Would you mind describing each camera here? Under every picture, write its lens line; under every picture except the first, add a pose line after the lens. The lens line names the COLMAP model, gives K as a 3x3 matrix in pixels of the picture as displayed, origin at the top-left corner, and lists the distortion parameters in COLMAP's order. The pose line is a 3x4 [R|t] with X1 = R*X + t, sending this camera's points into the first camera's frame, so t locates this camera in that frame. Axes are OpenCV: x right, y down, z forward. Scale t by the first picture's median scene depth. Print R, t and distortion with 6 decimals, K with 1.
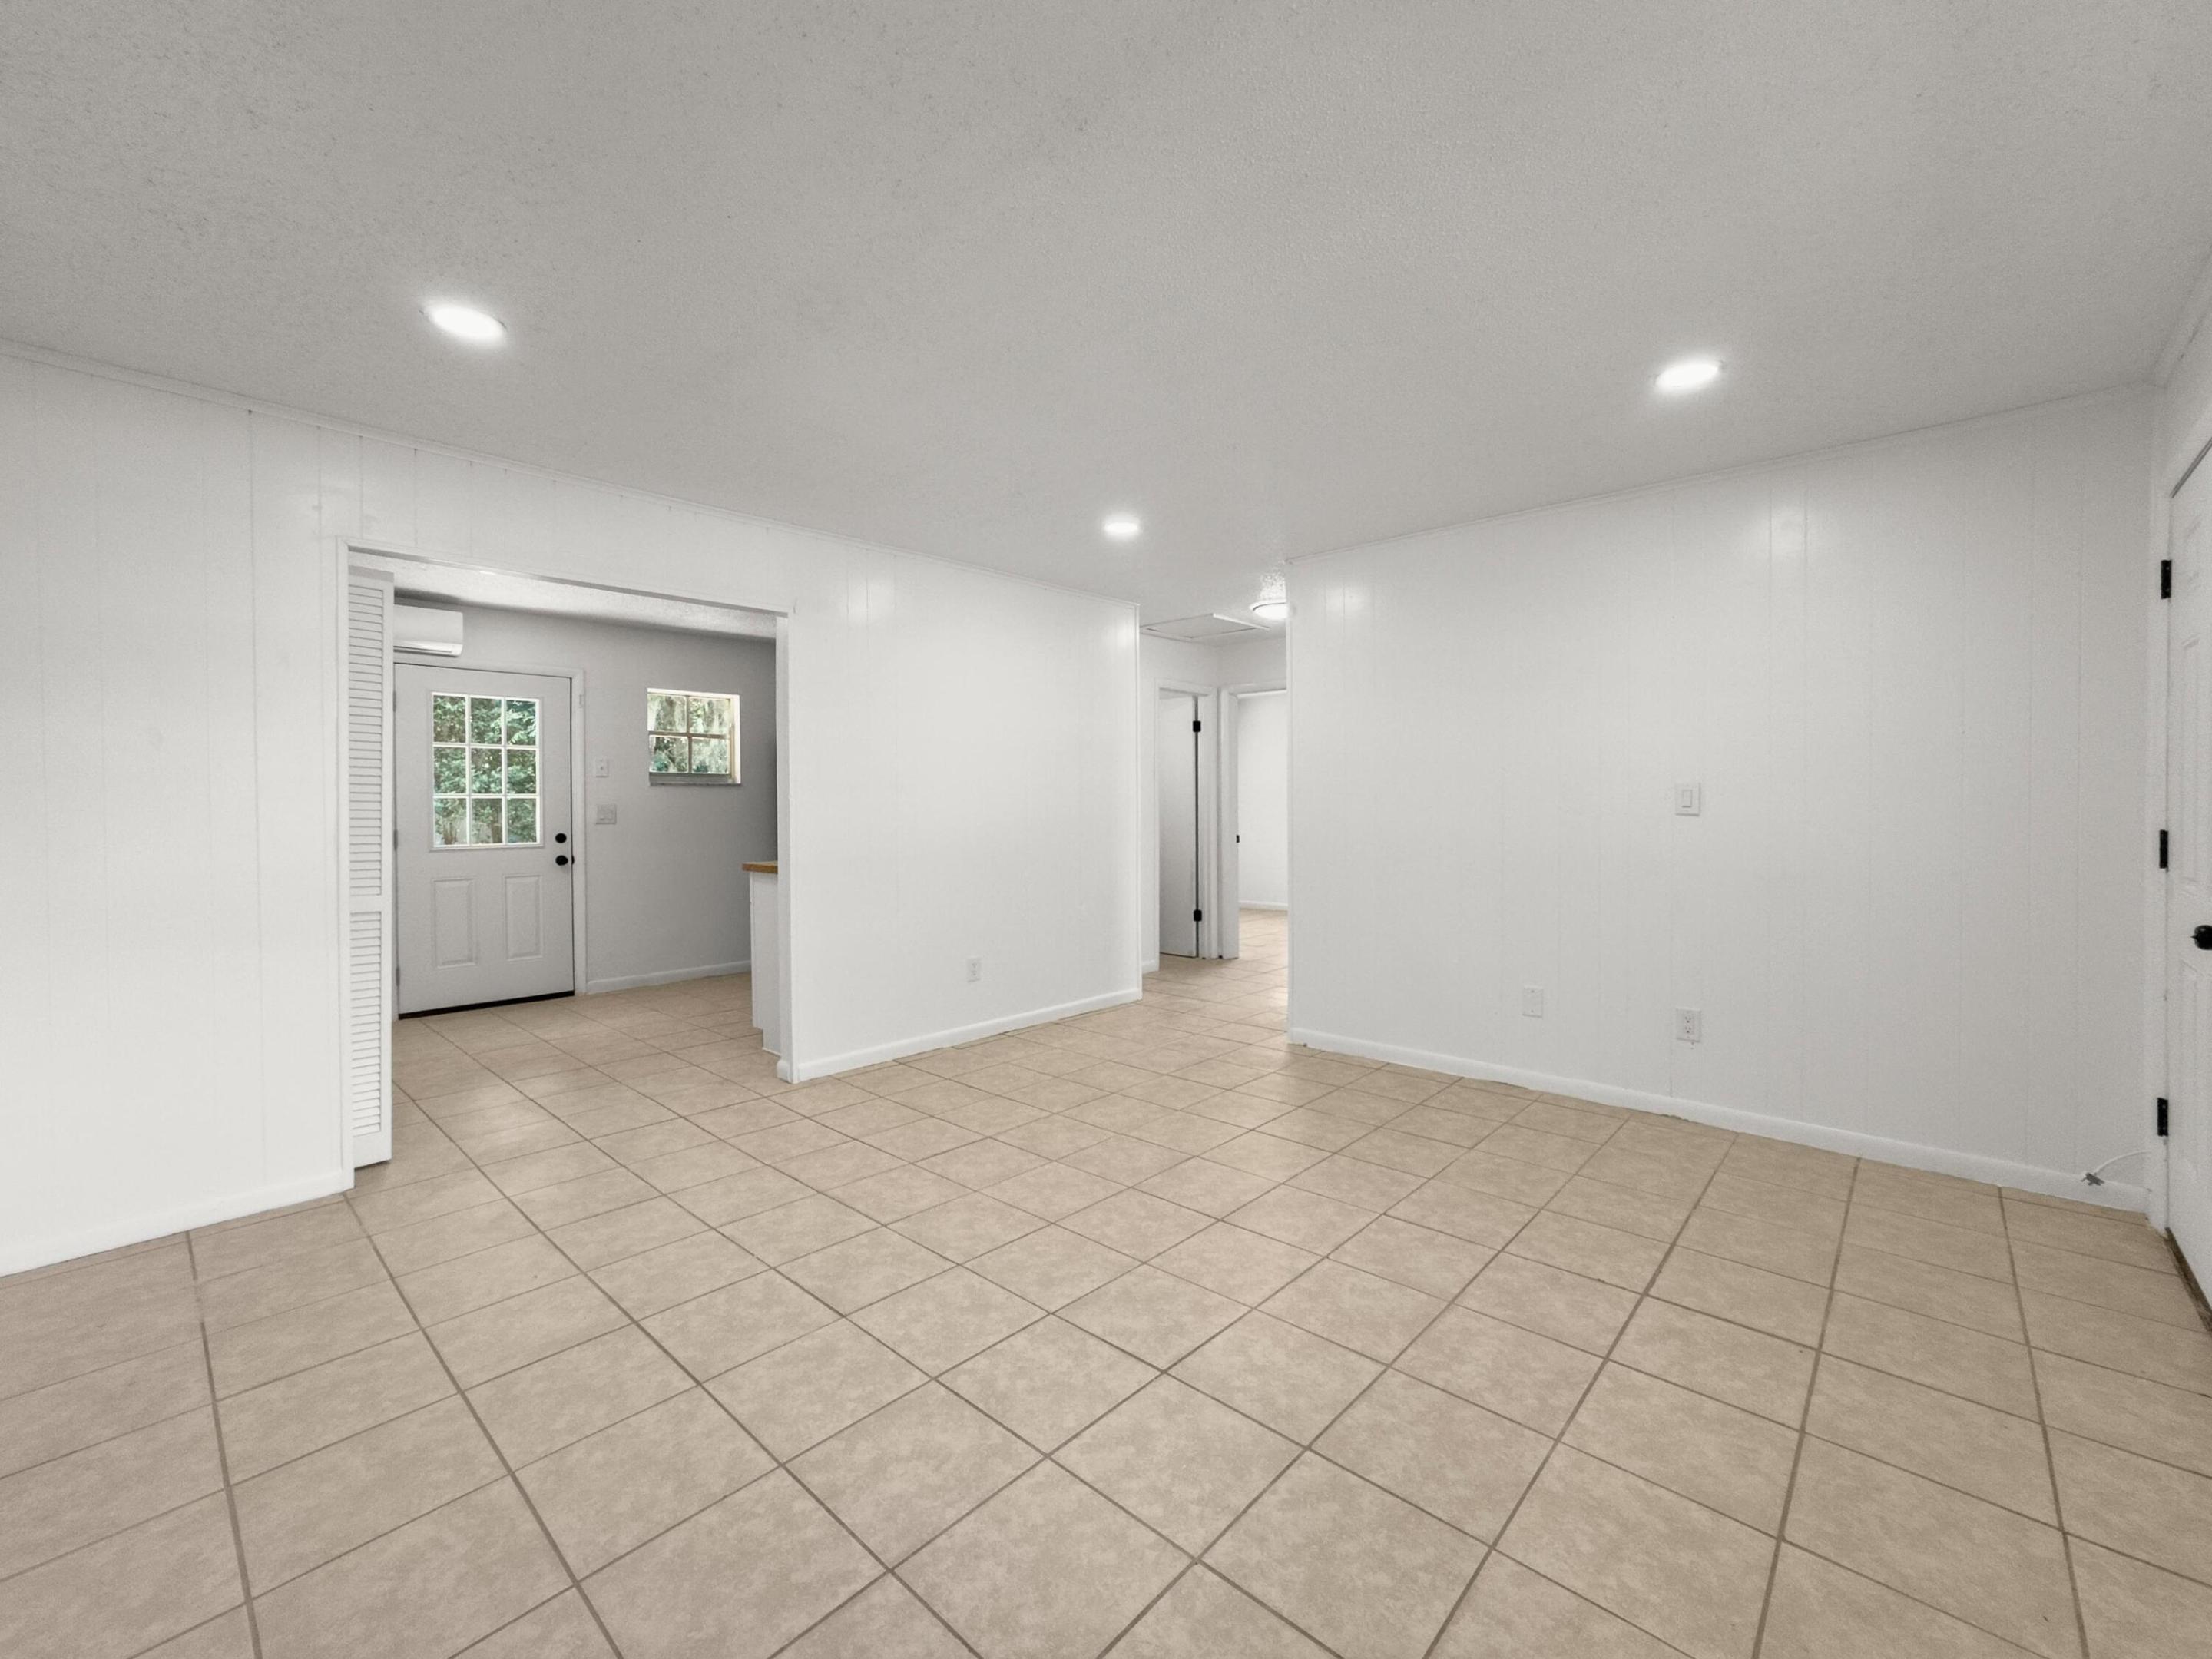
lens RADIAL K [[897.5, 0, 1106.0], [0, 897.5, 829.5], [0, 0, 1]] dist [0.021386, 0.000220]
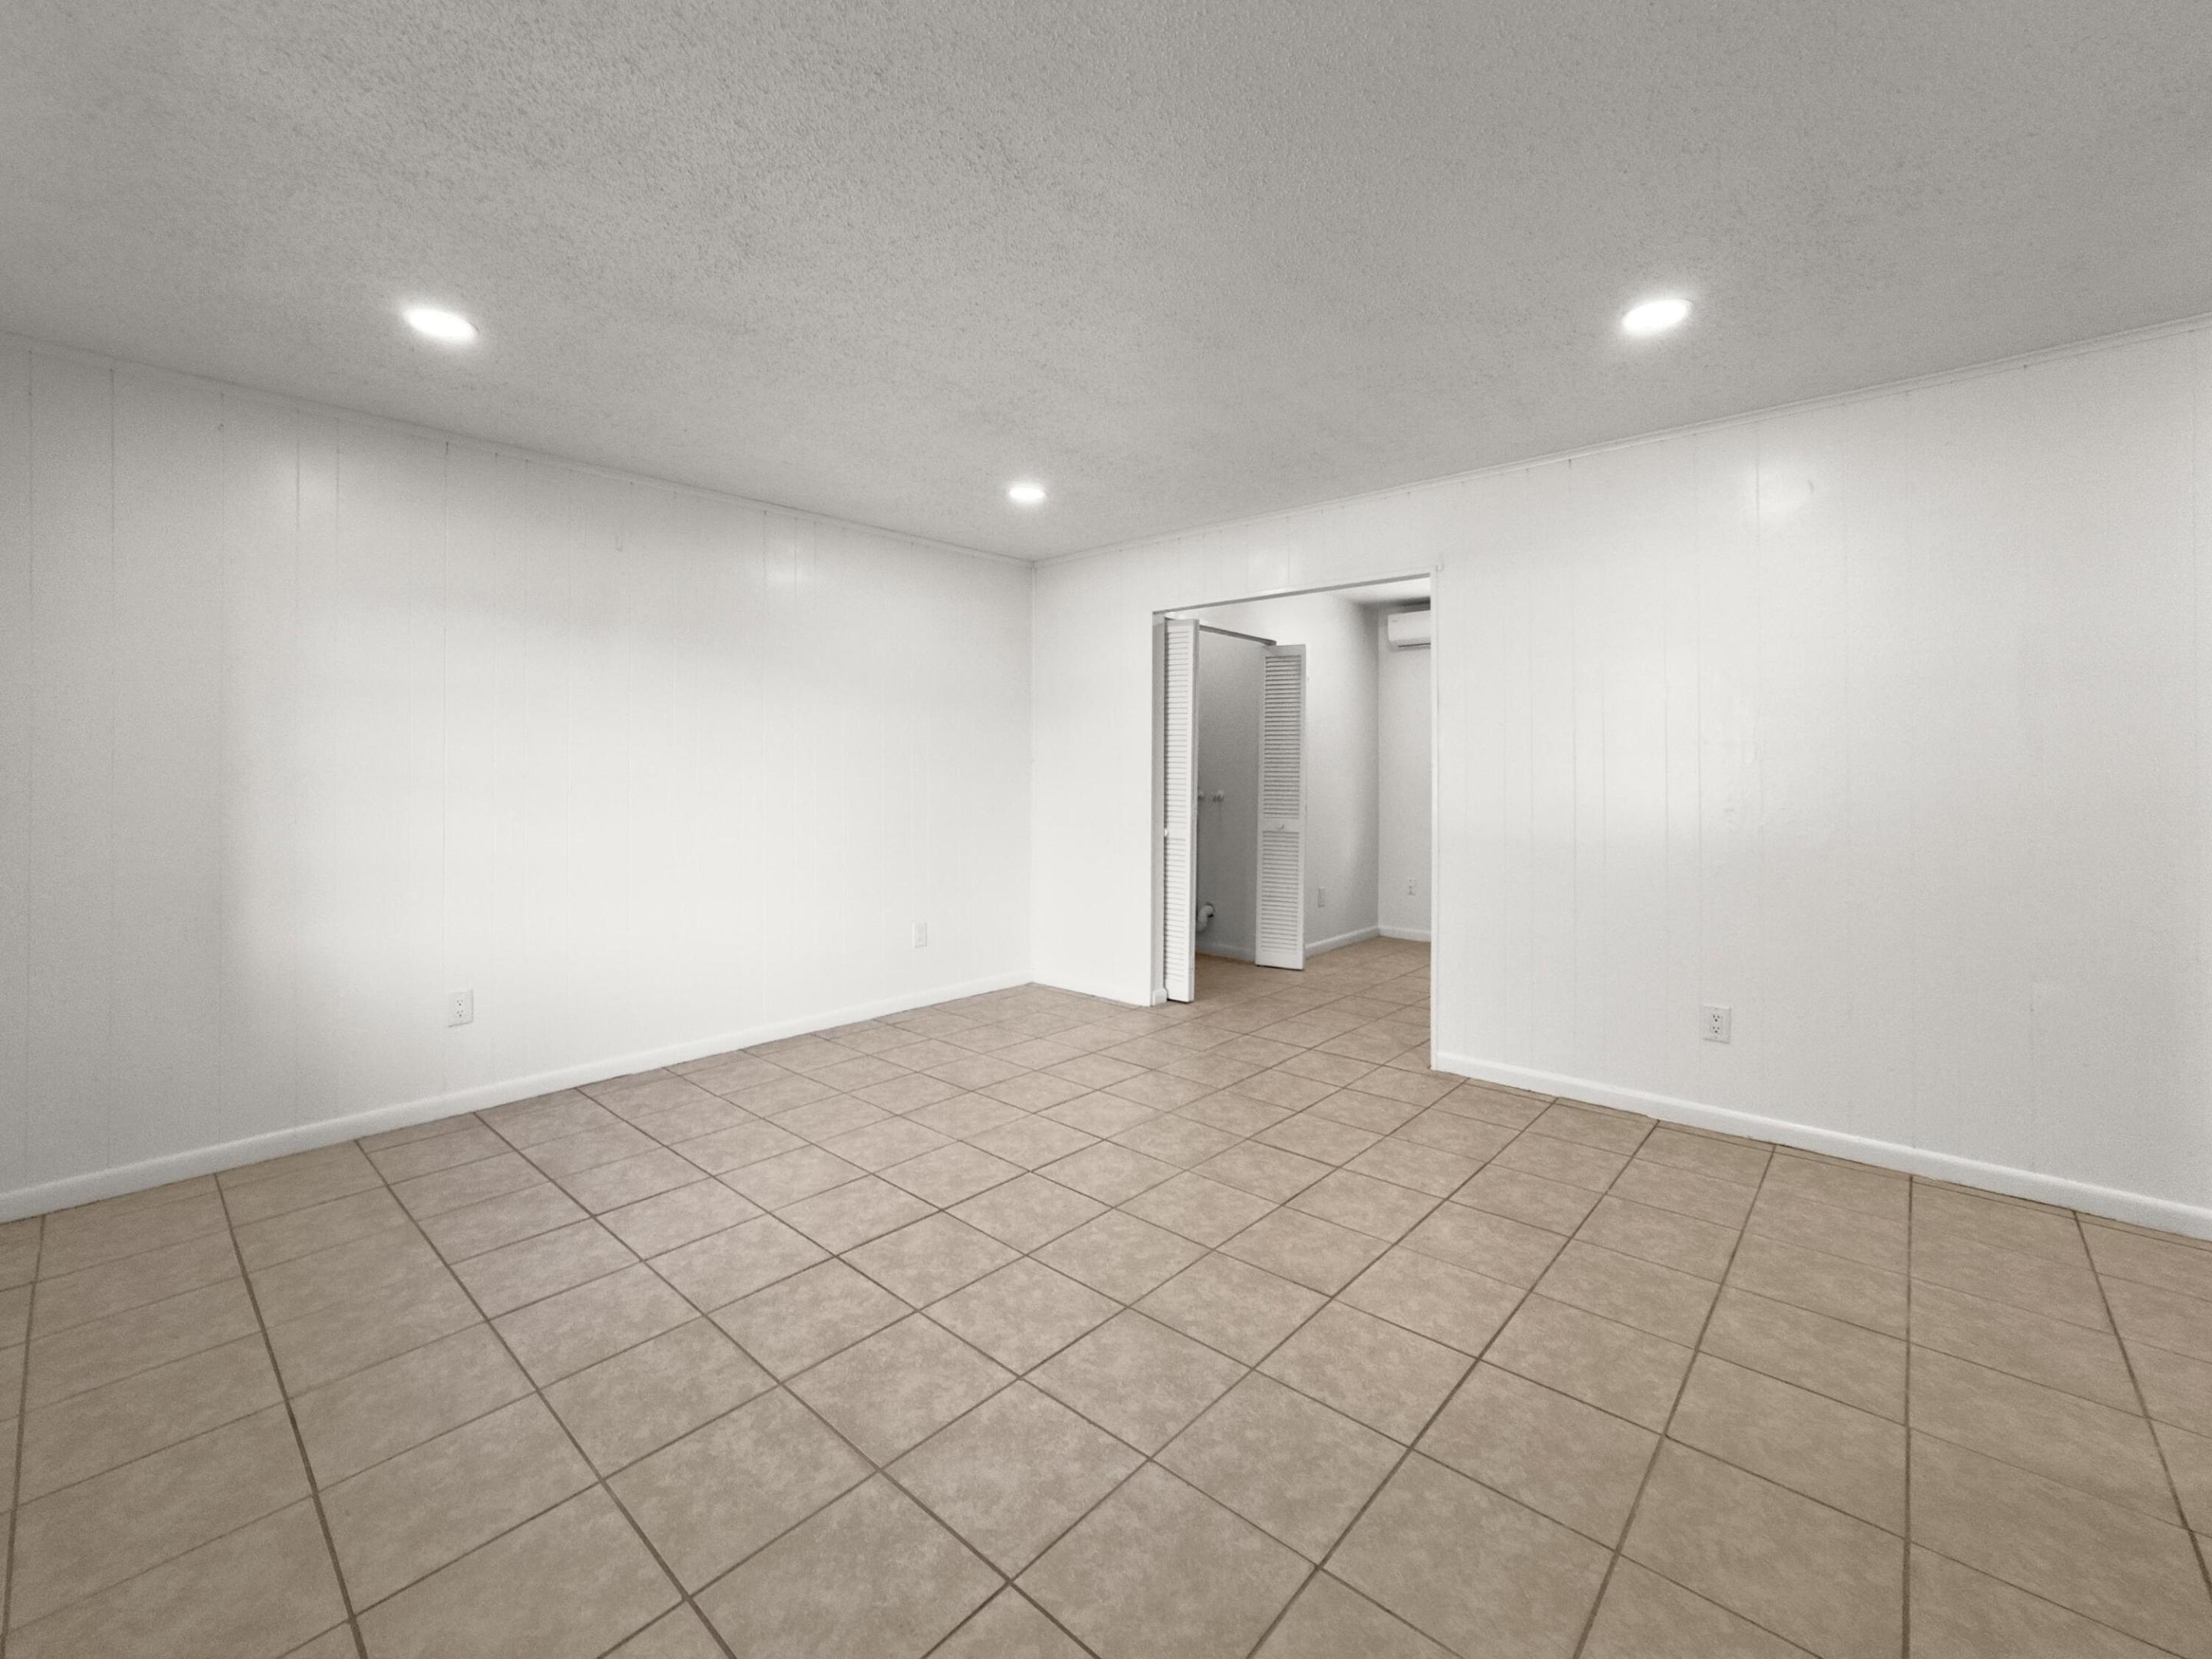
lens RADIAL K [[897.5, 0, 1106.0], [0, 897.5, 829.5], [0, 0, 1]] dist [0.021386, 0.000220]
pose [[0.009690, 0.050278, -0.998688, 1.062785], [-0.009135, 0.998698, 0.050190, -0.033964], [0.999911, 0.008636, 0.010136, 1.139371]]
